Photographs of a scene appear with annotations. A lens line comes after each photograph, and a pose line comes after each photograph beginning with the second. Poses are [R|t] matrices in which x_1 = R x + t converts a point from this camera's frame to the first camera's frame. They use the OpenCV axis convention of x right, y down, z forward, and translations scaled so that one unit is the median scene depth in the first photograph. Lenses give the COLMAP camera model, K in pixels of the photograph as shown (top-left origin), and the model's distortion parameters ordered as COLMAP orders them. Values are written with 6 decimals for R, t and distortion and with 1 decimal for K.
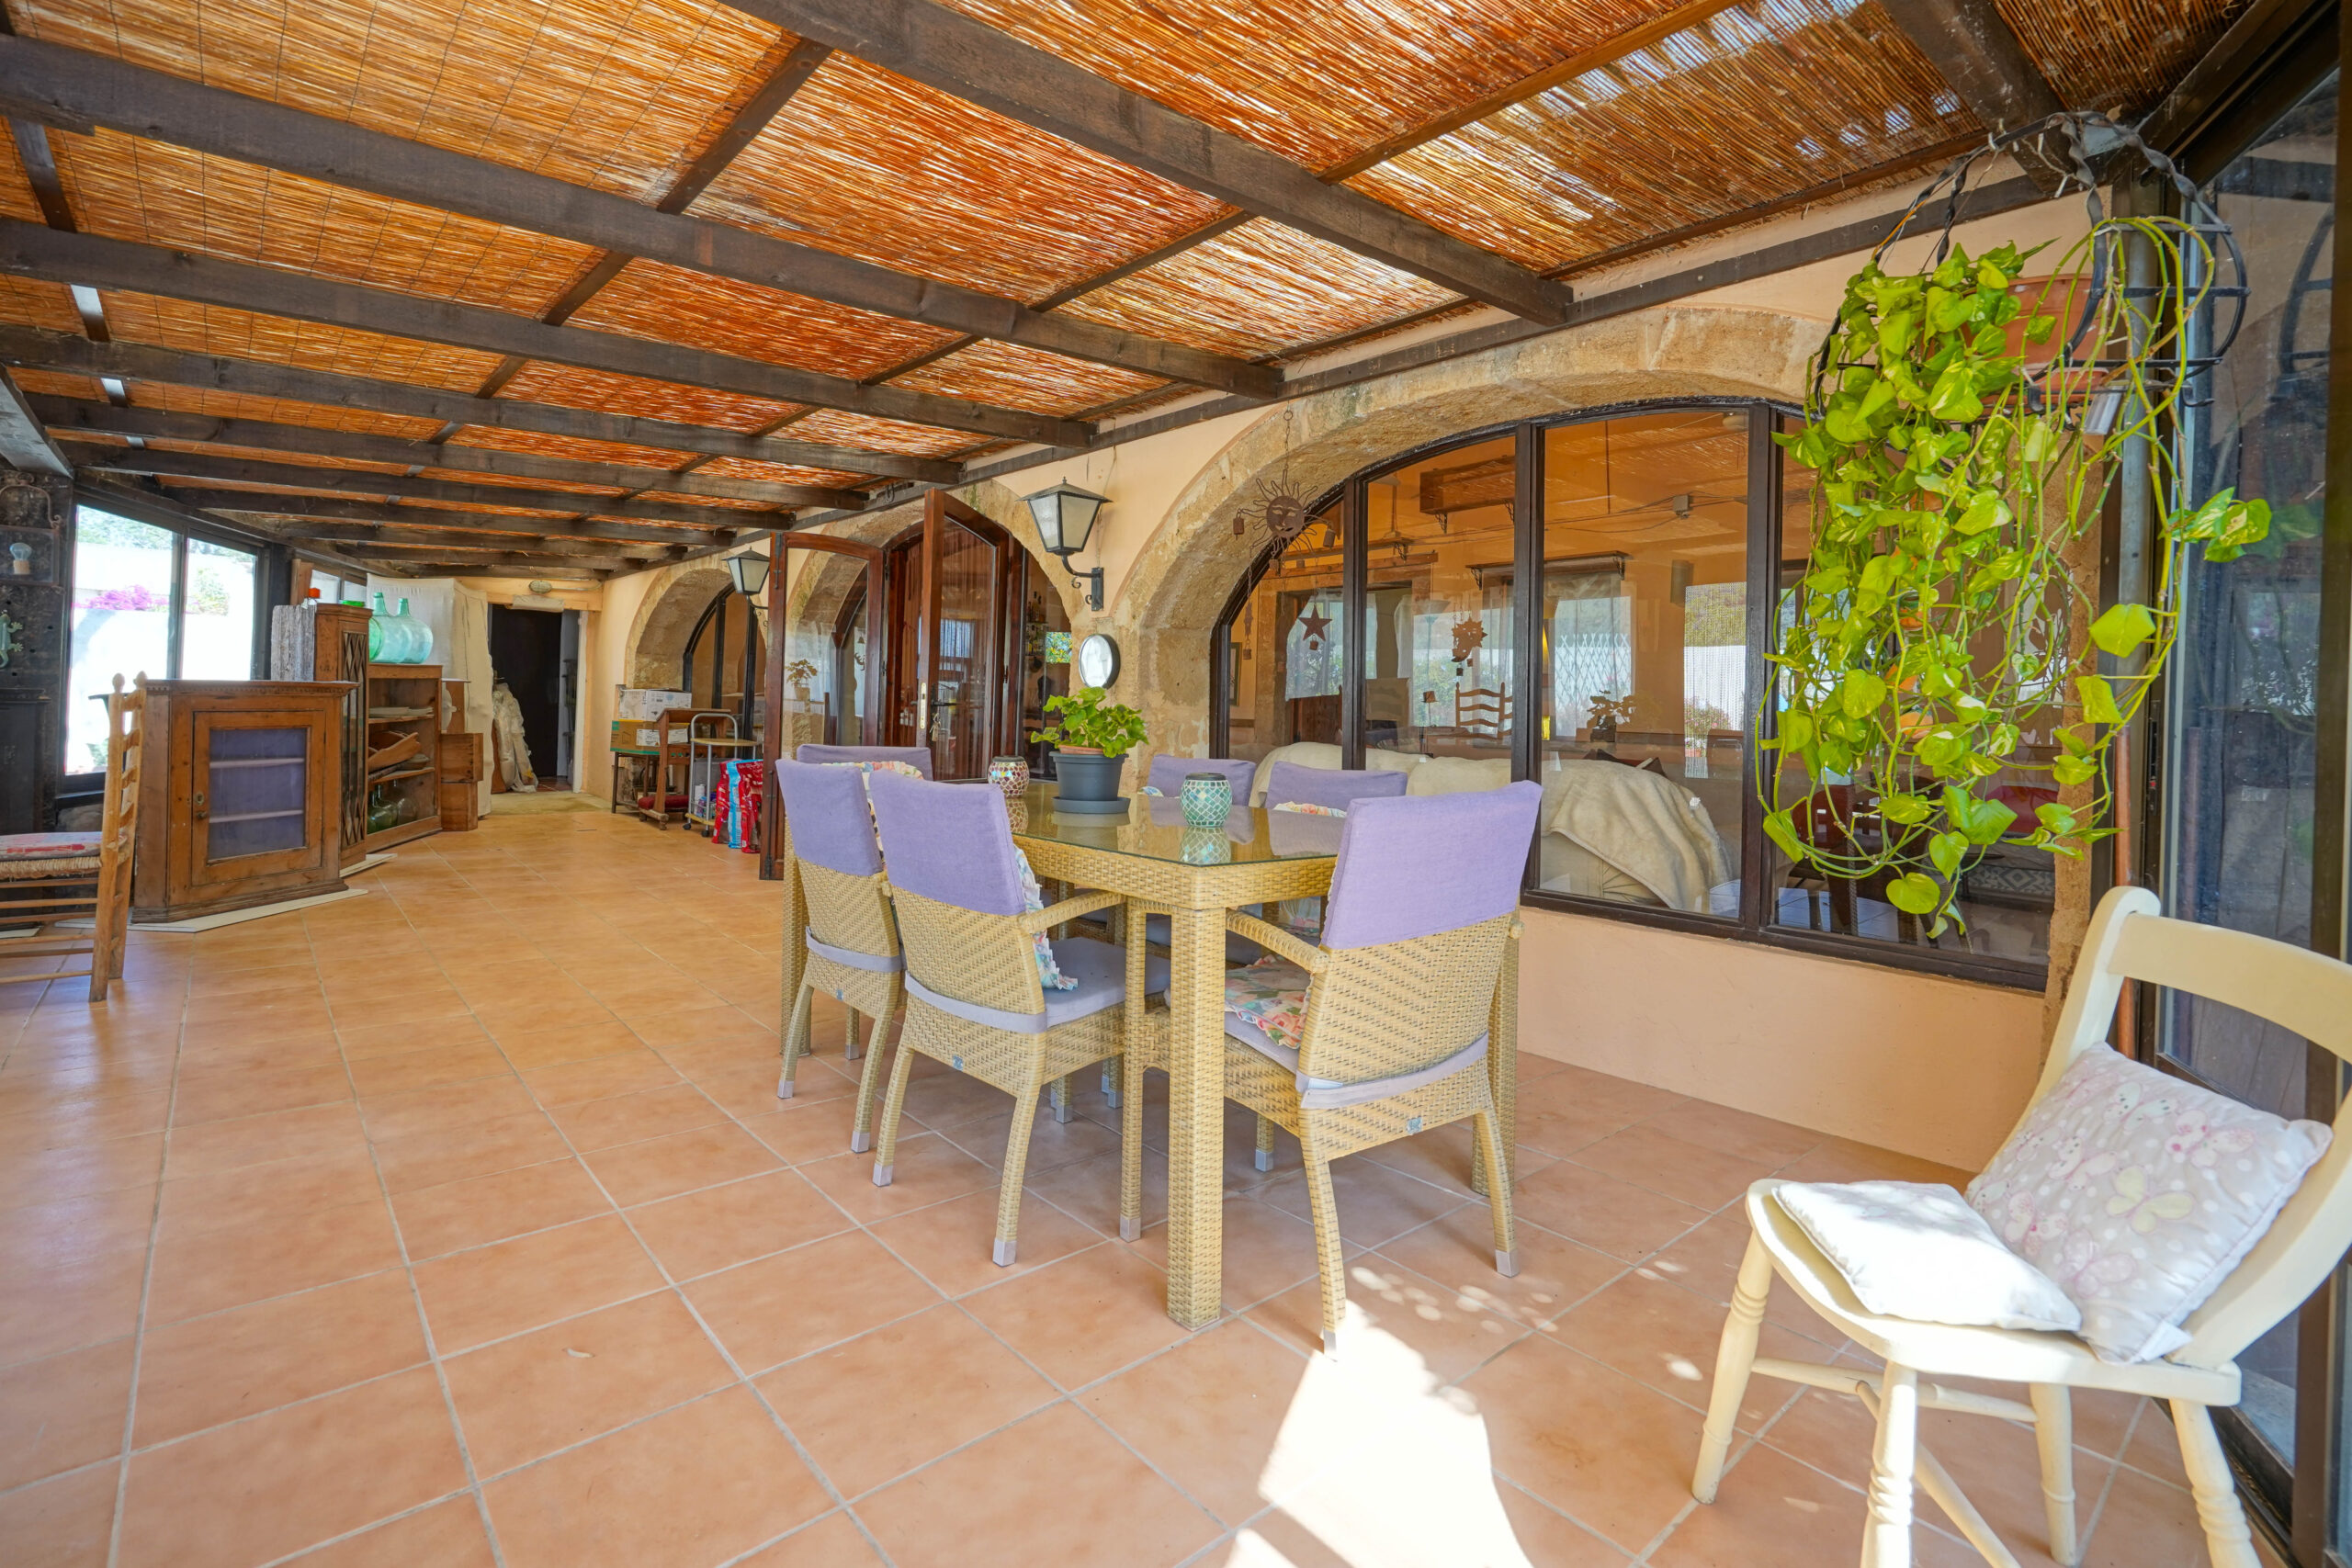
lens RADIAL K [[1083.5, 0, 1179.5], [0, 1083.5, 682.6], [0, 0, 1]] dist [-0.000785, -0.000036]
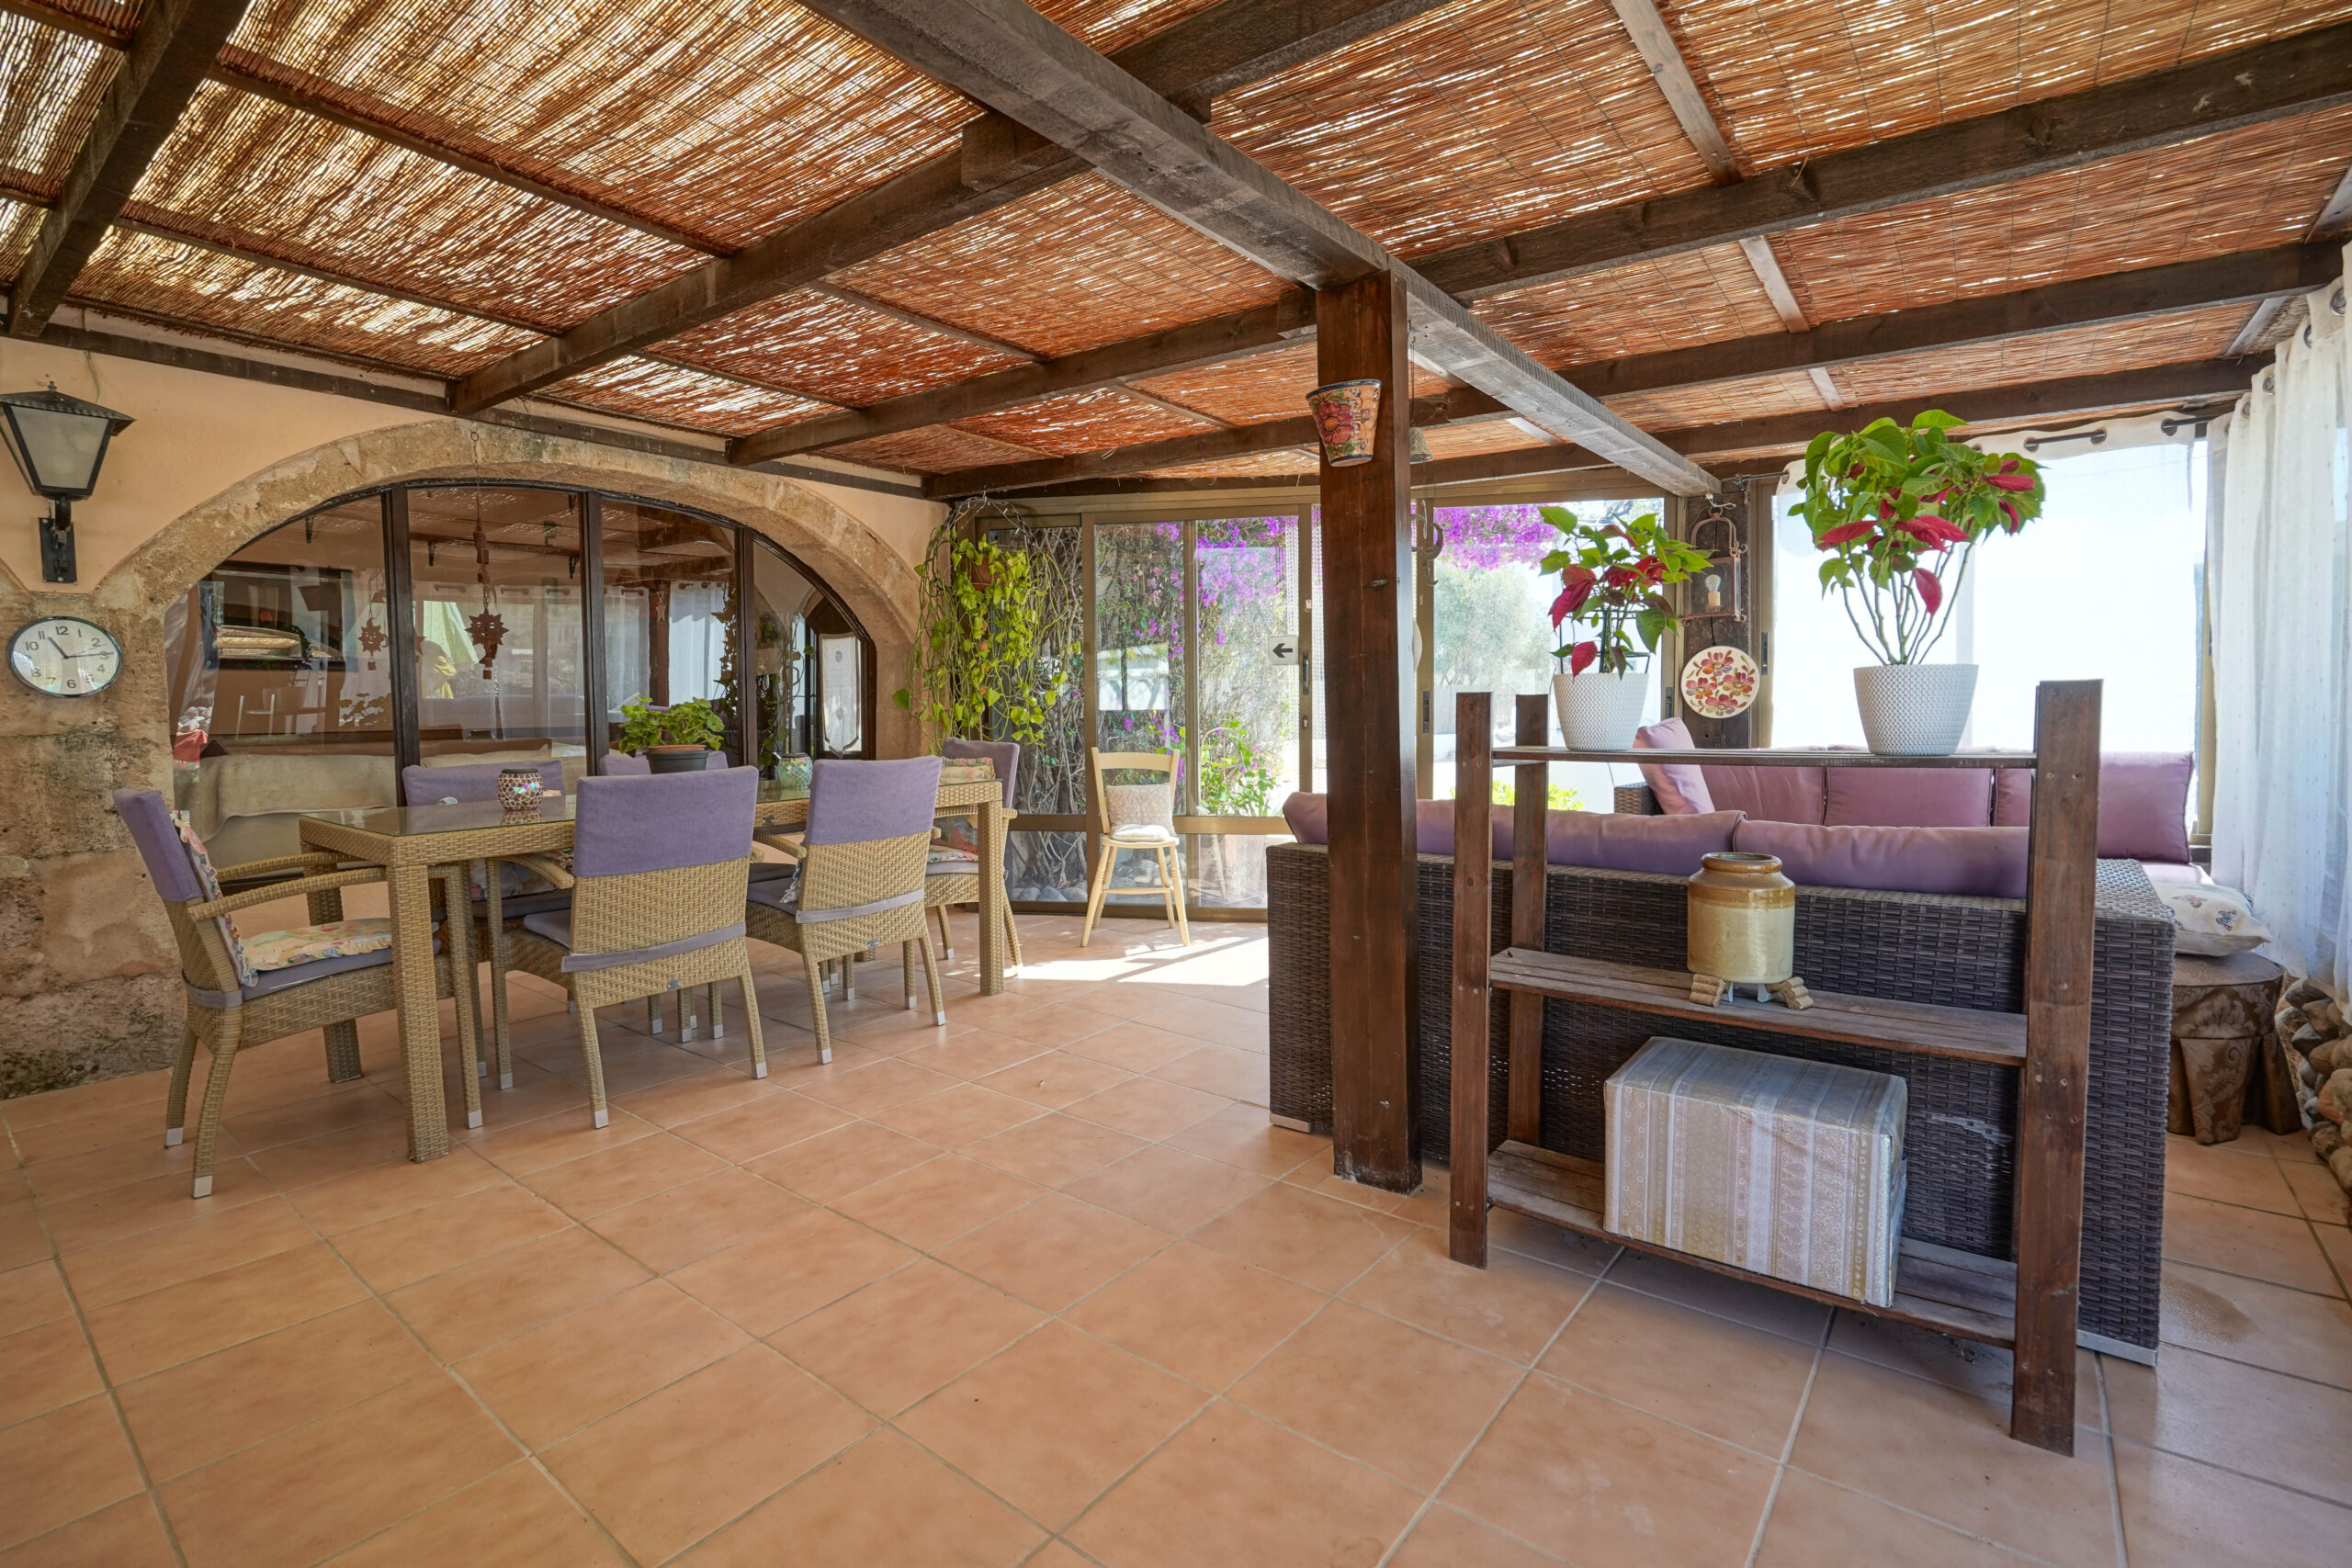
lens RADIAL K [[1124.5, 0, 1175.9], [0, 1124.5, 726.1], [0, 0, 1]] dist [-0.001388, 0.000281]
pose [[-0.193393, -0.035675, 0.980473, -1.799899], [-0.008001, 0.999363, 0.034784, -0.012985], [-0.981089, -0.001118, -0.193556, 0.874957]]
